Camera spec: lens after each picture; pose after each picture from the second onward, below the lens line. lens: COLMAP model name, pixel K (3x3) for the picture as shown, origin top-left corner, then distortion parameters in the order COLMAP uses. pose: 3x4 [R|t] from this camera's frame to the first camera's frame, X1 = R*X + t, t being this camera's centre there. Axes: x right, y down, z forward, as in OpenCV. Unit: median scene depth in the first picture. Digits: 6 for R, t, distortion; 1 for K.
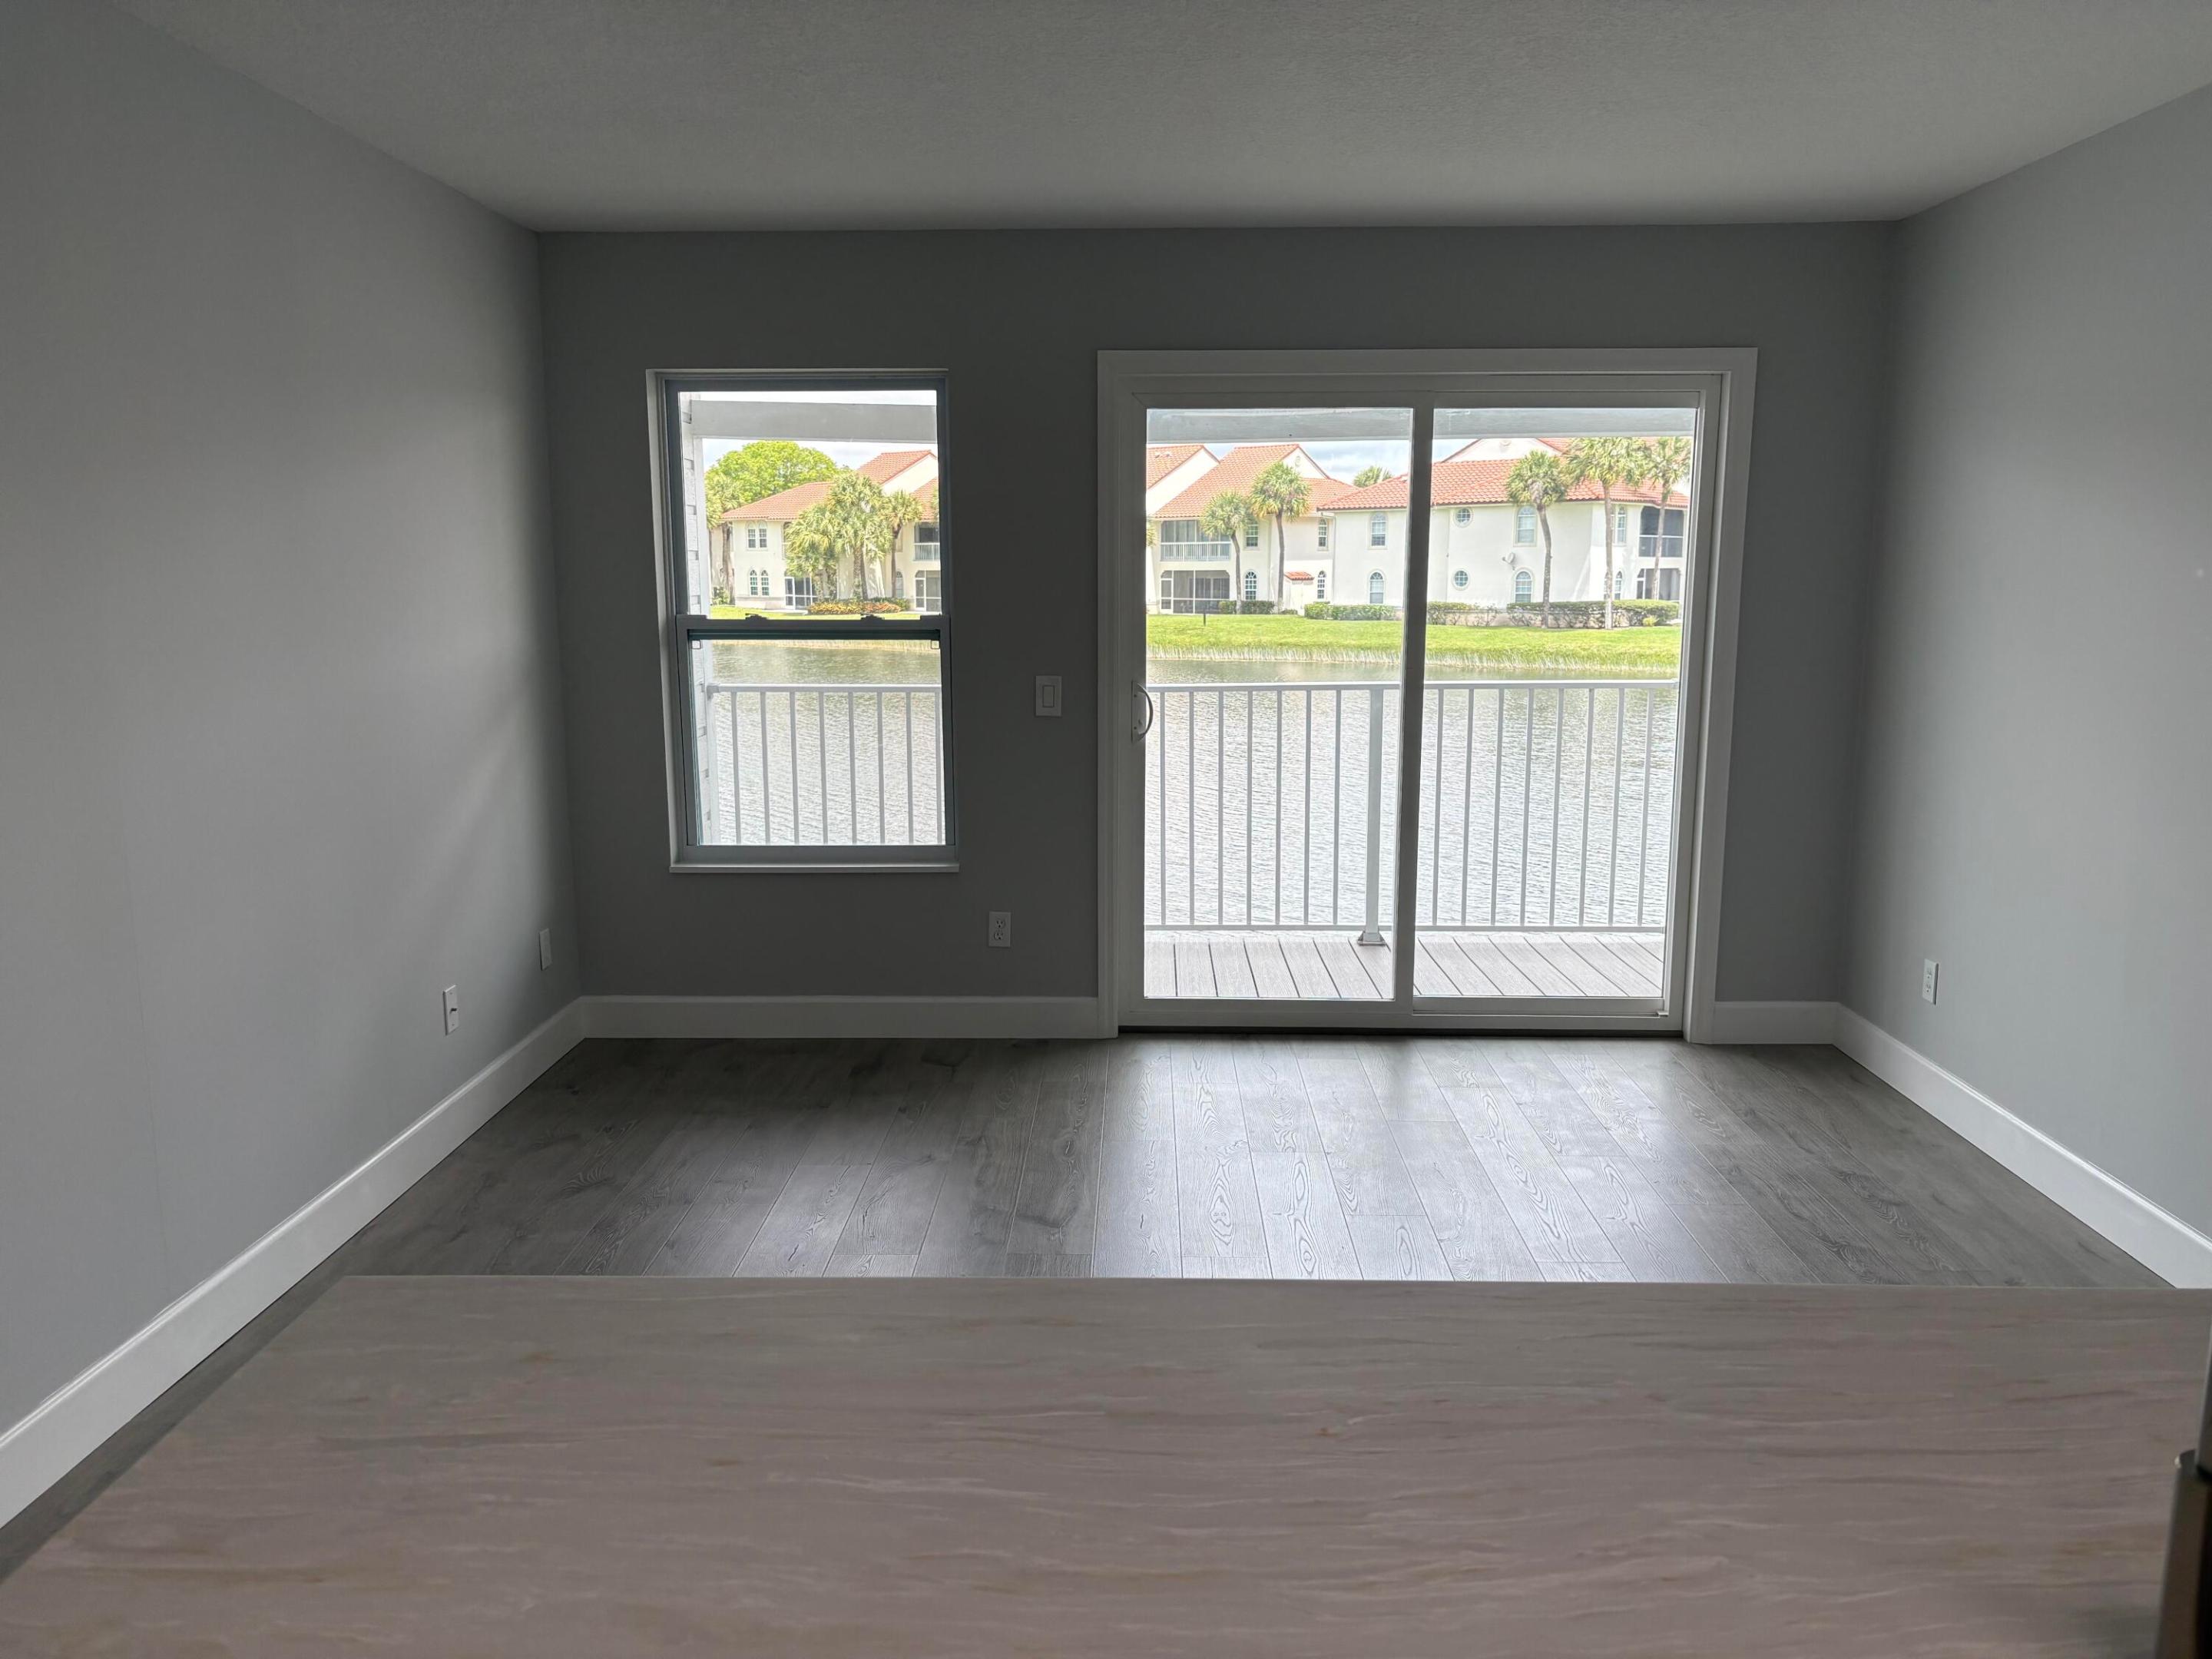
lens RADIAL K [[1648.0, 0, 1106.0], [0, 1648.0, 829.5], [0, 0, 1]] dist [0.182143, -0.523947]
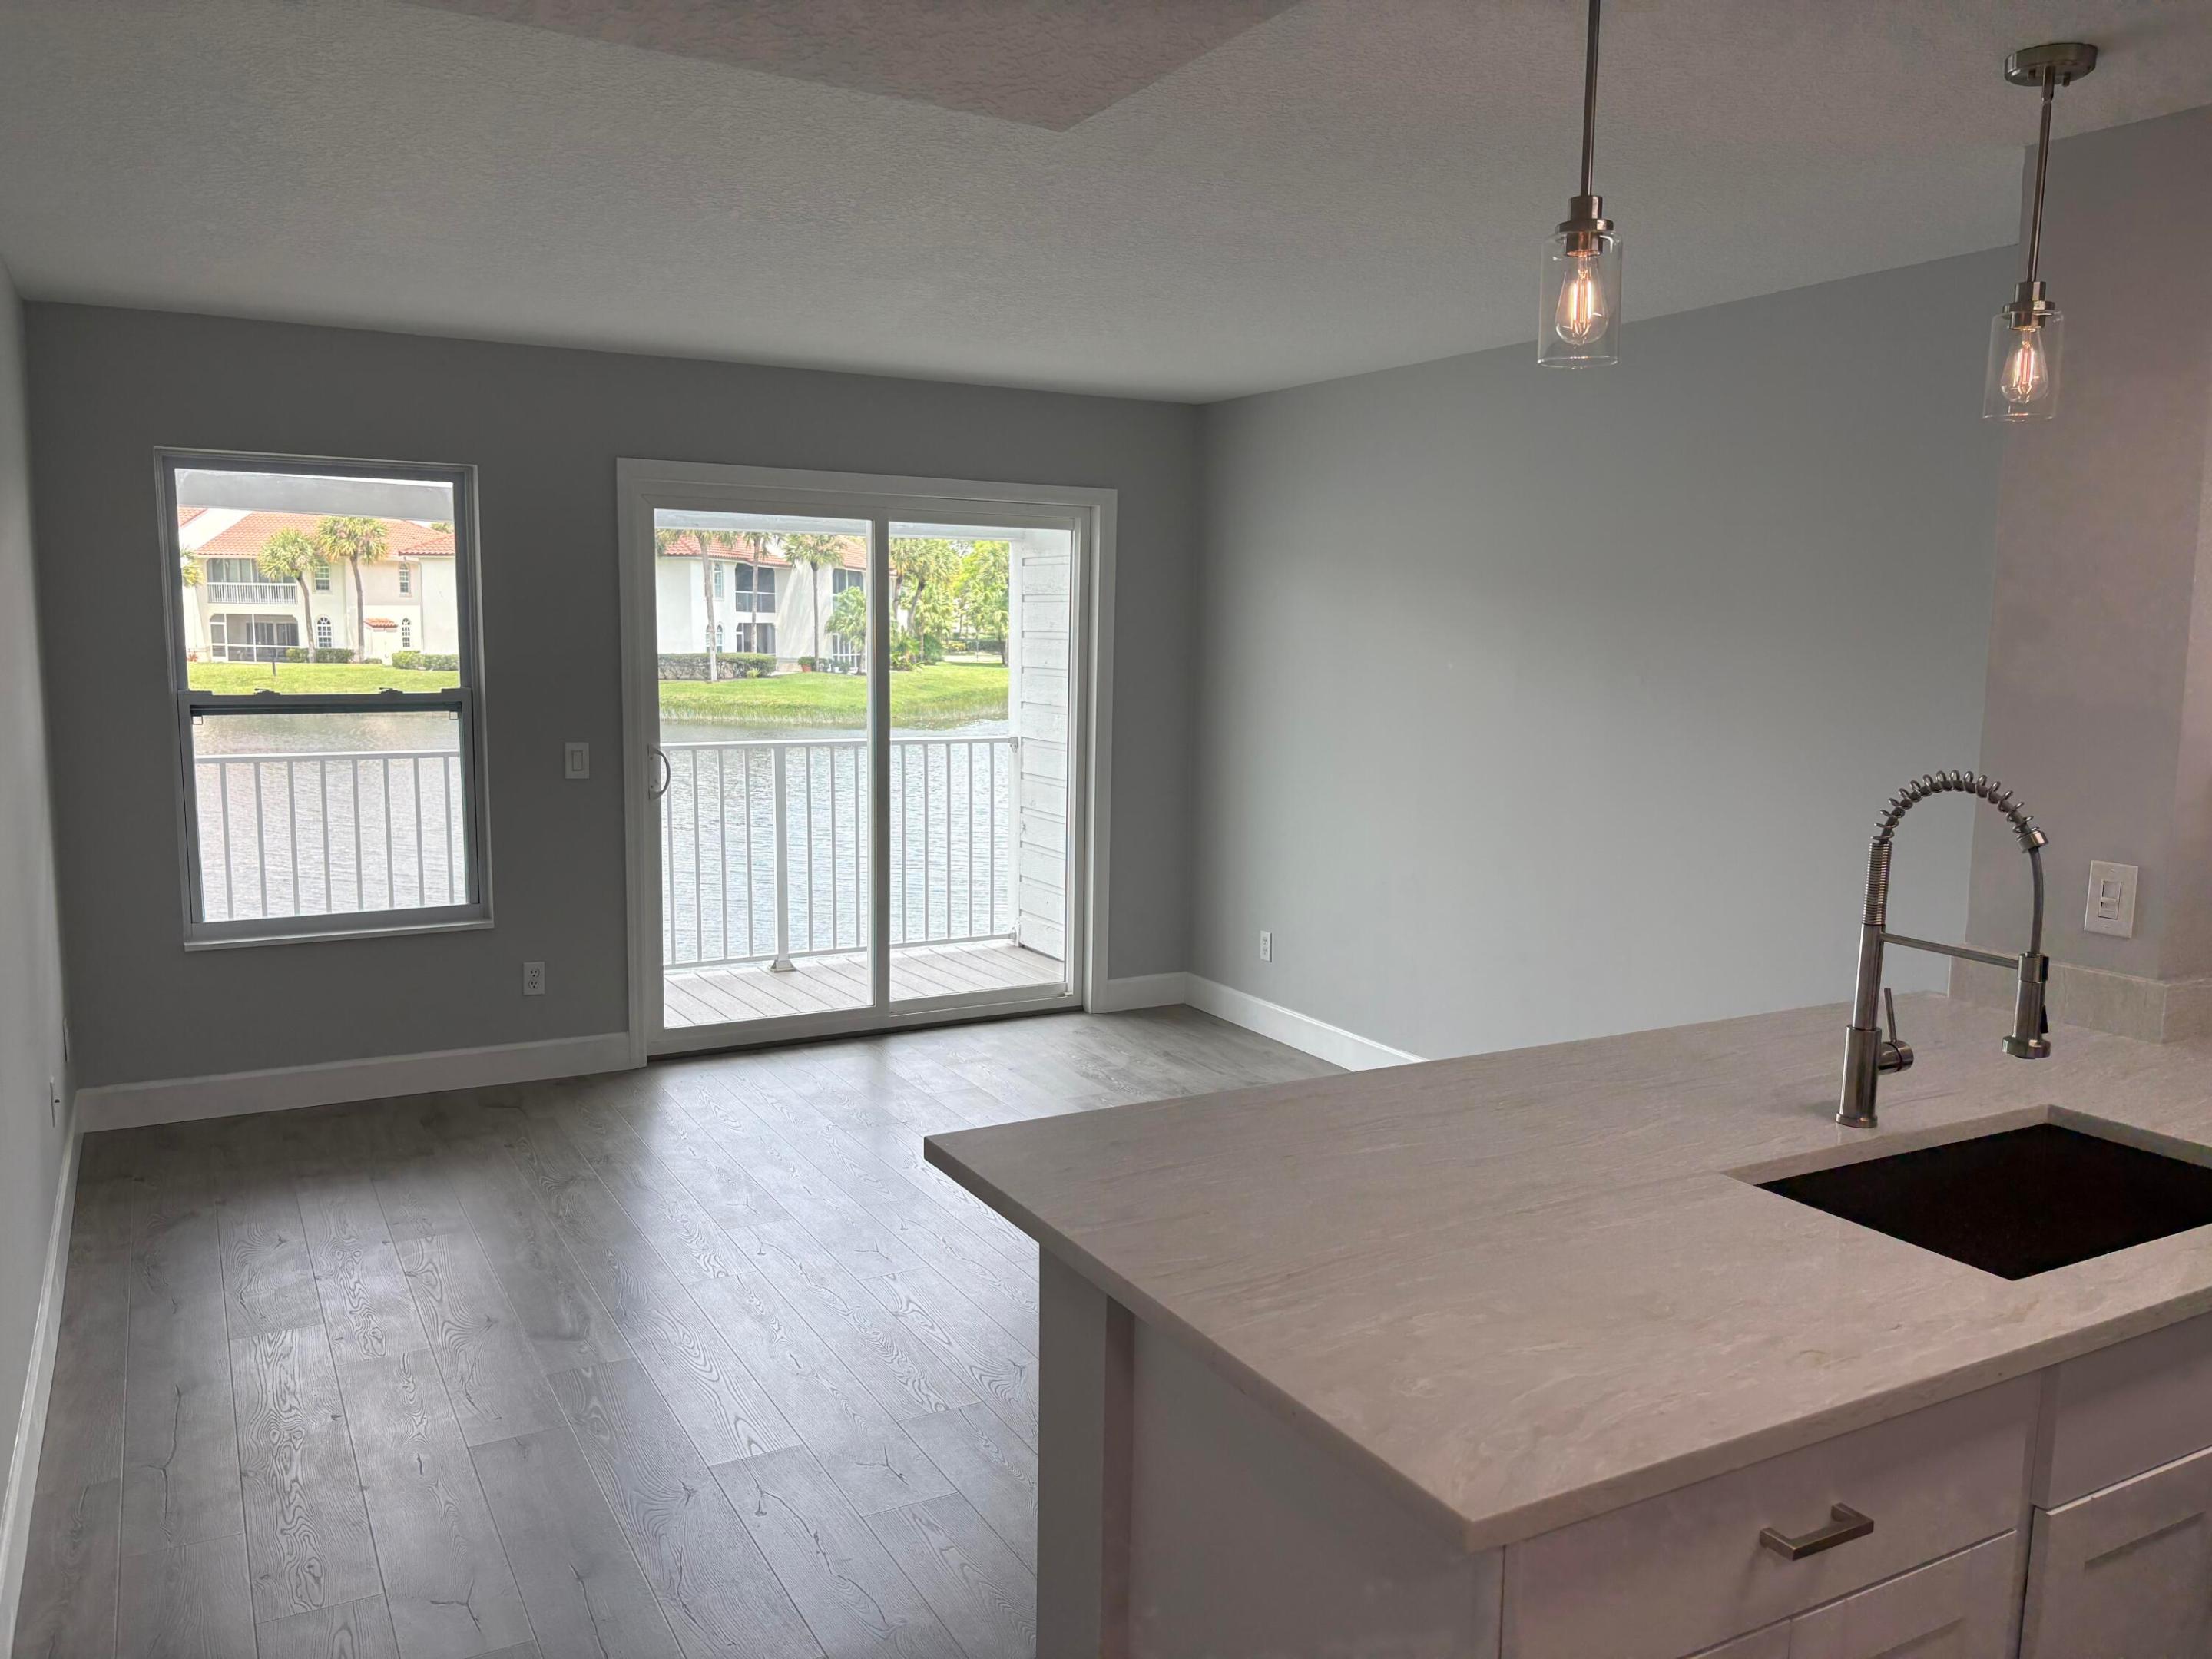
lens RADIAL K [[1668.1, 0, 1106.0], [0, 1668.1, 829.5], [0, 0, 1]] dist [-0.001439, -0.000550]
pose [[0.858430, -0.049055, 0.510580, -0.025025], [0.064005, 0.997881, -0.011737, 0.000018], [-0.508922, 0.042755, 0.859750, -0.010870]]
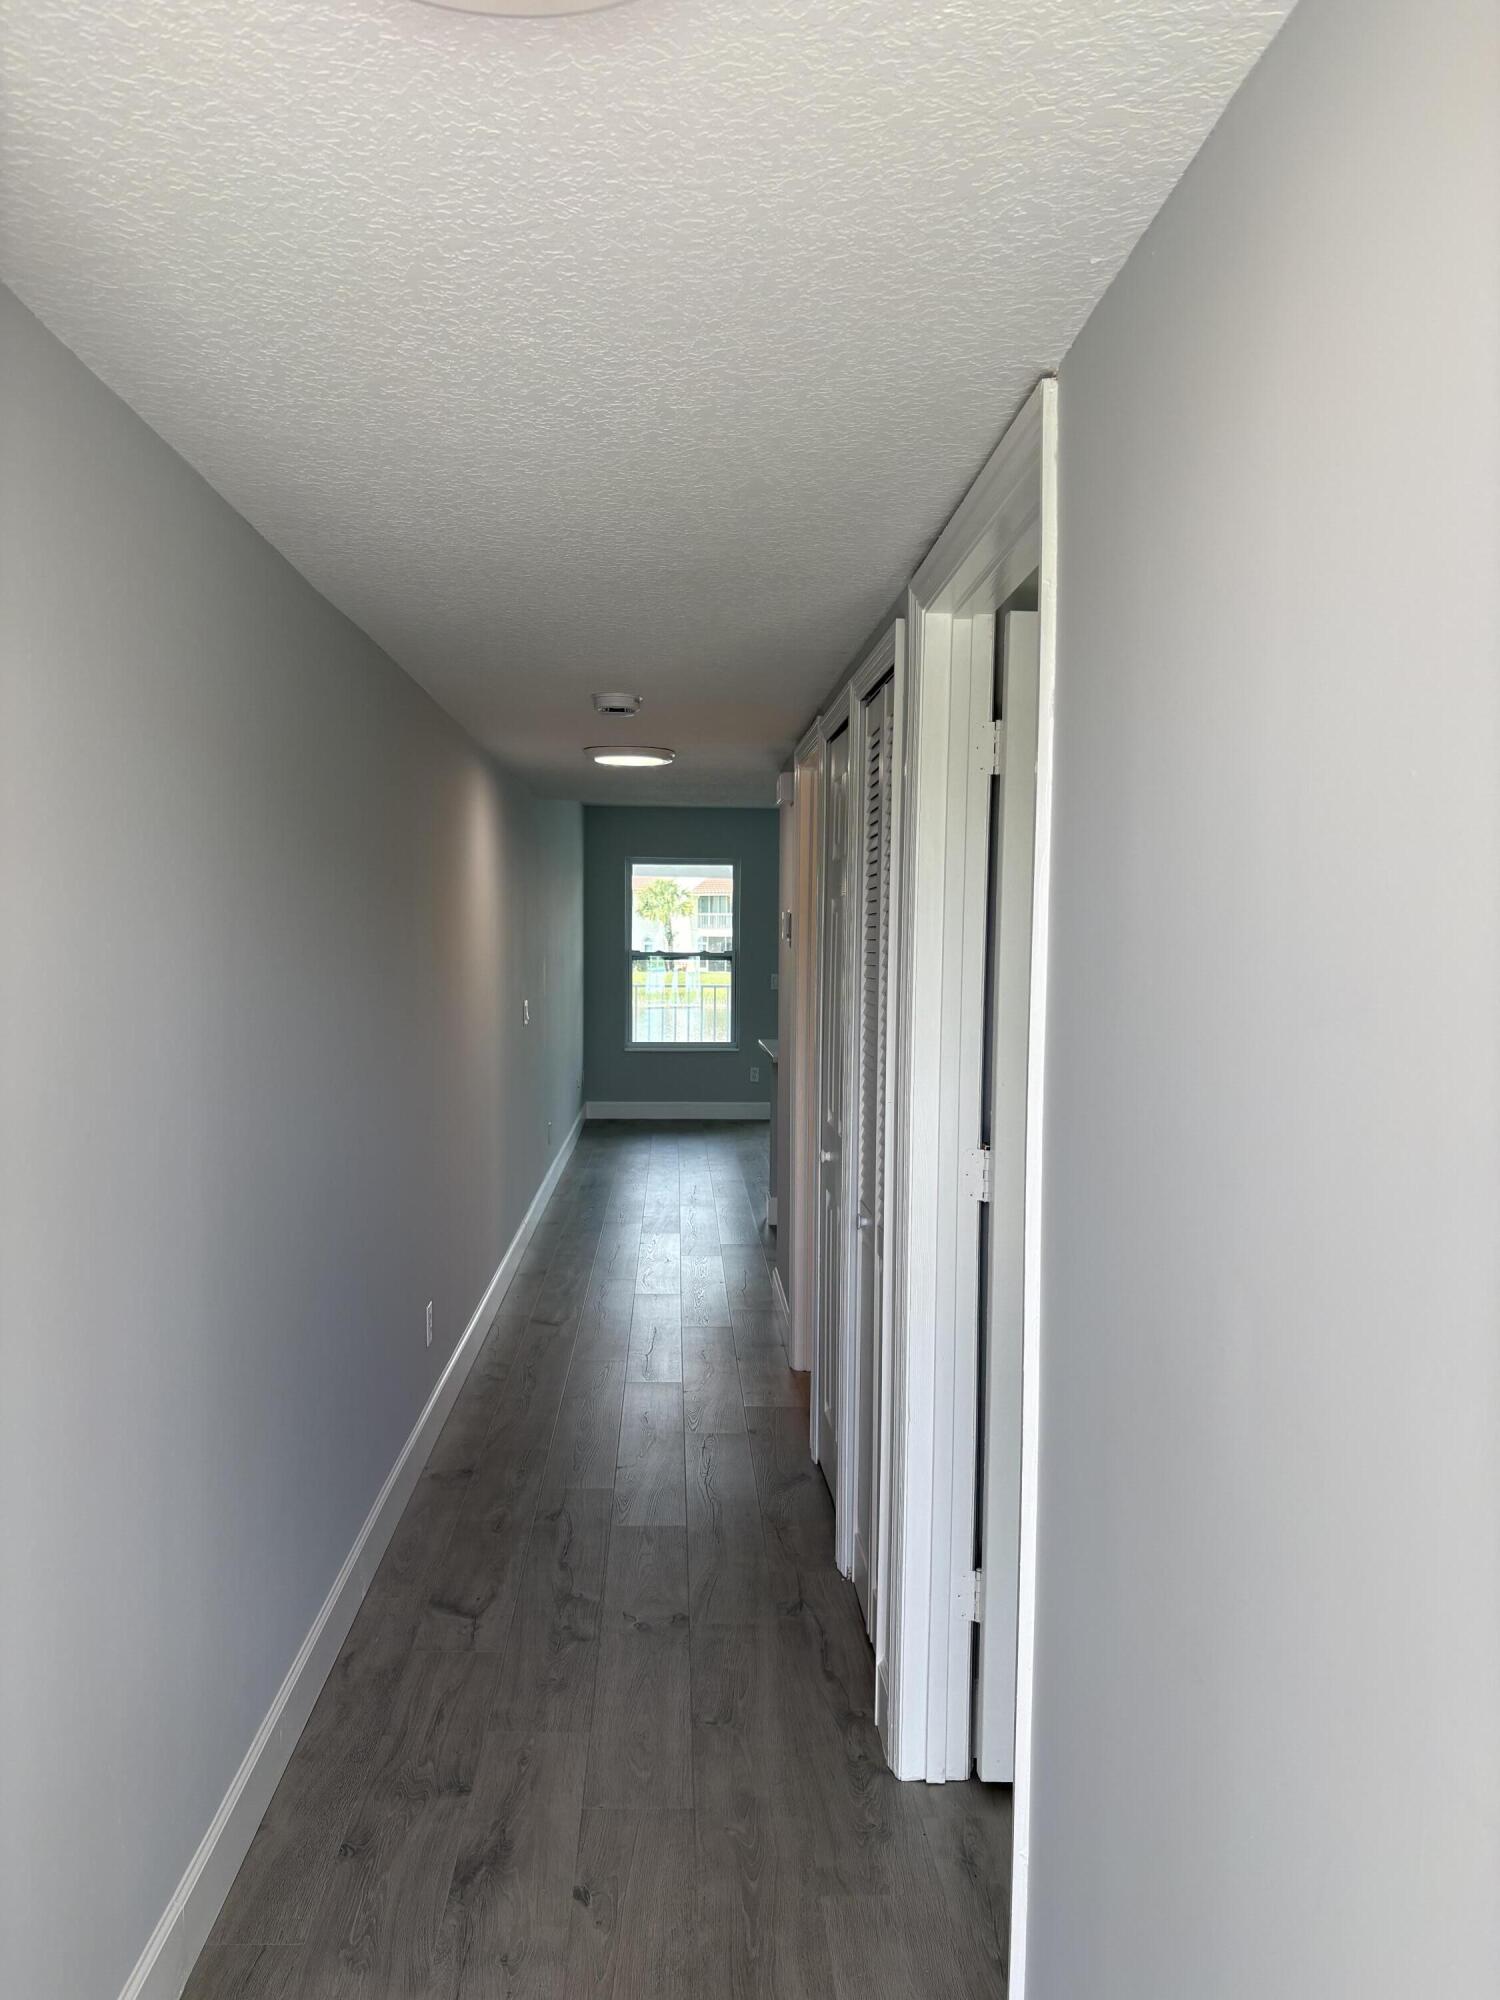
lens RADIAL K [[1508.3, 0, 750.0], [0, 1508.3, 1000.0], [0, 0, 1]] dist [-0.001439, -0.000550]
pose [[0.996891, 0.008238, 0.078363, -0.021389], [0.000674, 0.993592, -0.113029, 0.017541], [-0.078792, 0.112730, 0.990497, -0.108946]]
